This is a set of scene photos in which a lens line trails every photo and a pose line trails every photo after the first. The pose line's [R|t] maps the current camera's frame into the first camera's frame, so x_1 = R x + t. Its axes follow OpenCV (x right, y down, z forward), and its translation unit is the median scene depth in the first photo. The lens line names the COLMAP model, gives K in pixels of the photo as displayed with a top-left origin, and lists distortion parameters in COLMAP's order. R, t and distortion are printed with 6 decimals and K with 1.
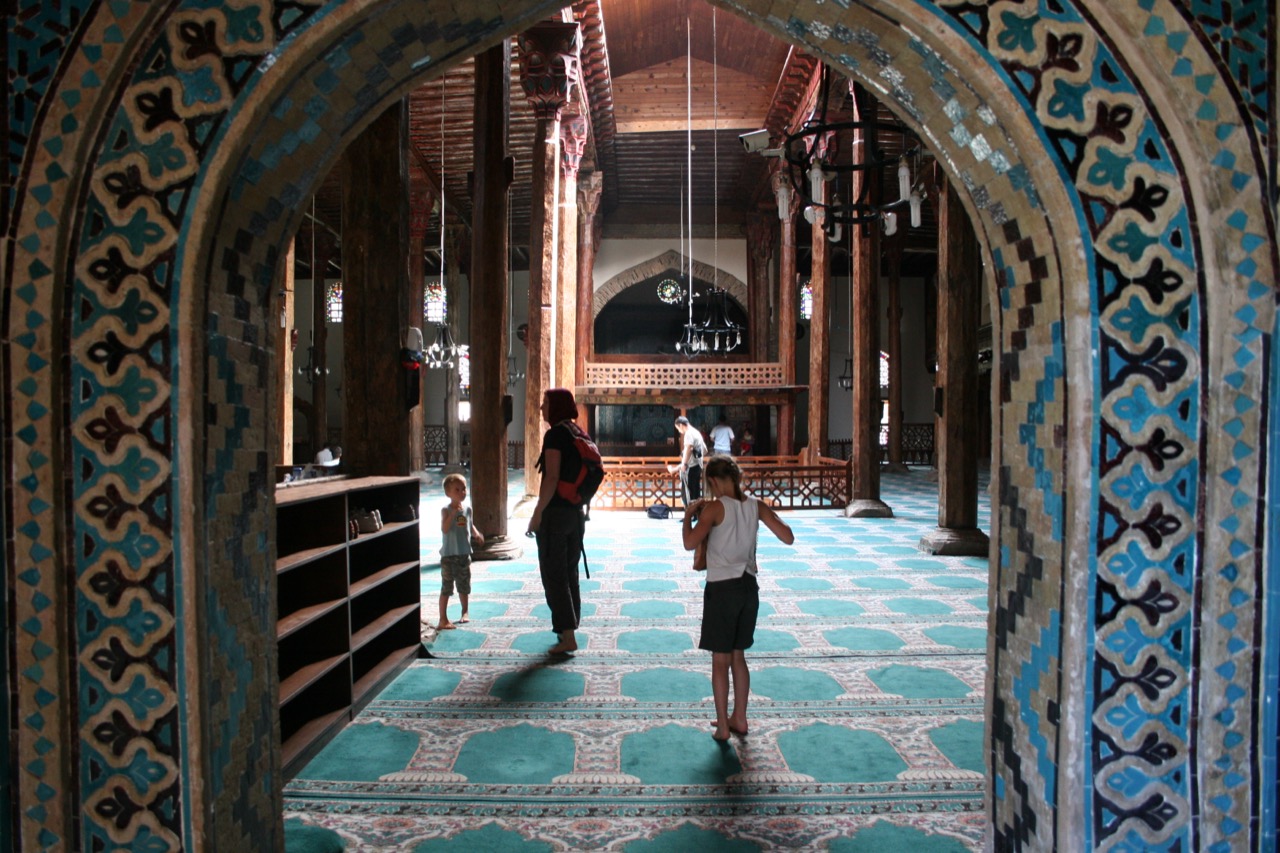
lens RADIAL K [[1081.0, 0, 640.0], [0, 1081.0, 426.5], [0, 0, 1]] dist [-0.119524, 0.004144]
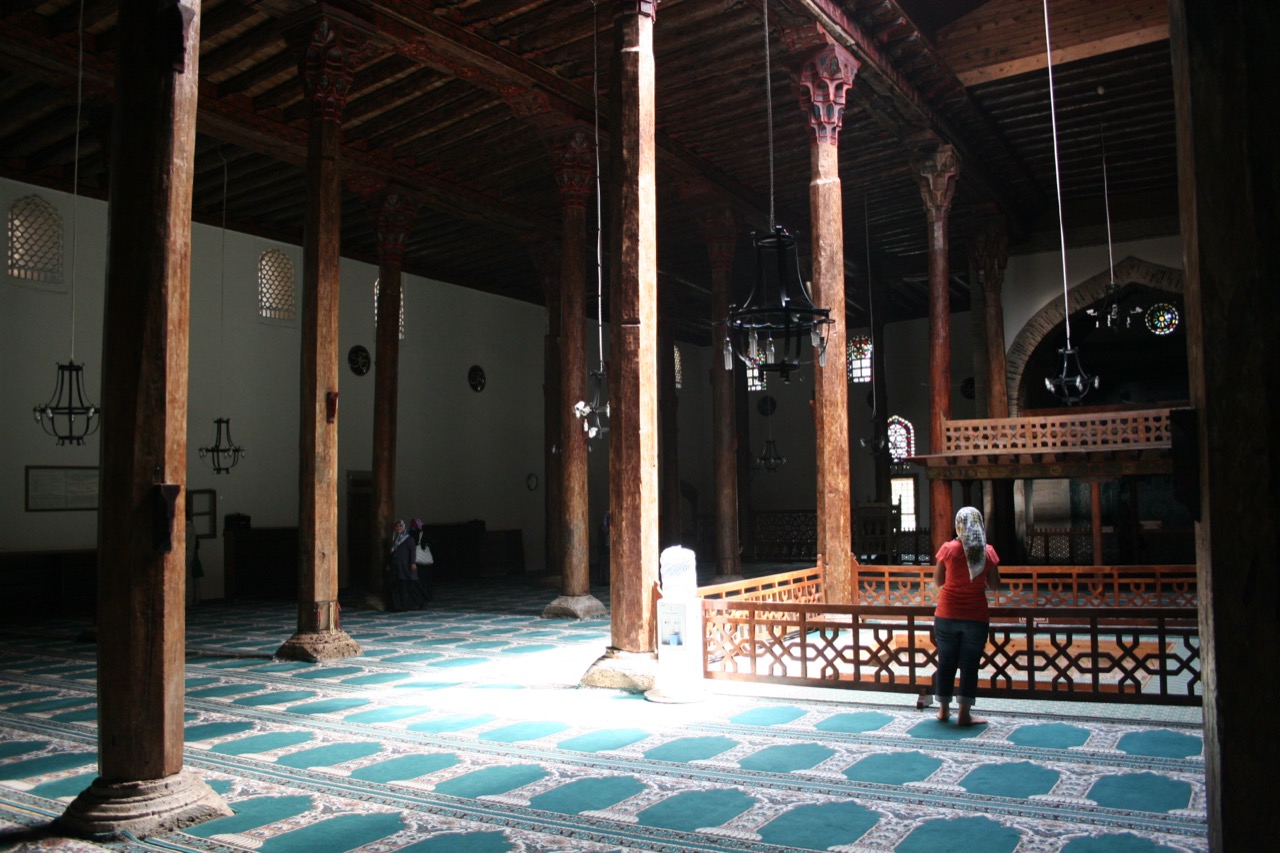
lens RADIAL K [[1107.5, 0, 640.0], [0, 1107.5, 399.7], [0, 0, 1]] dist [-0.008886, -0.188808]
pose [[0.869773, -0.064576, -0.489209, 0.127915], [0.018366, 0.994950, -0.098681, -0.005900], [0.493111, 0.076845, 0.866566, 0.294157]]
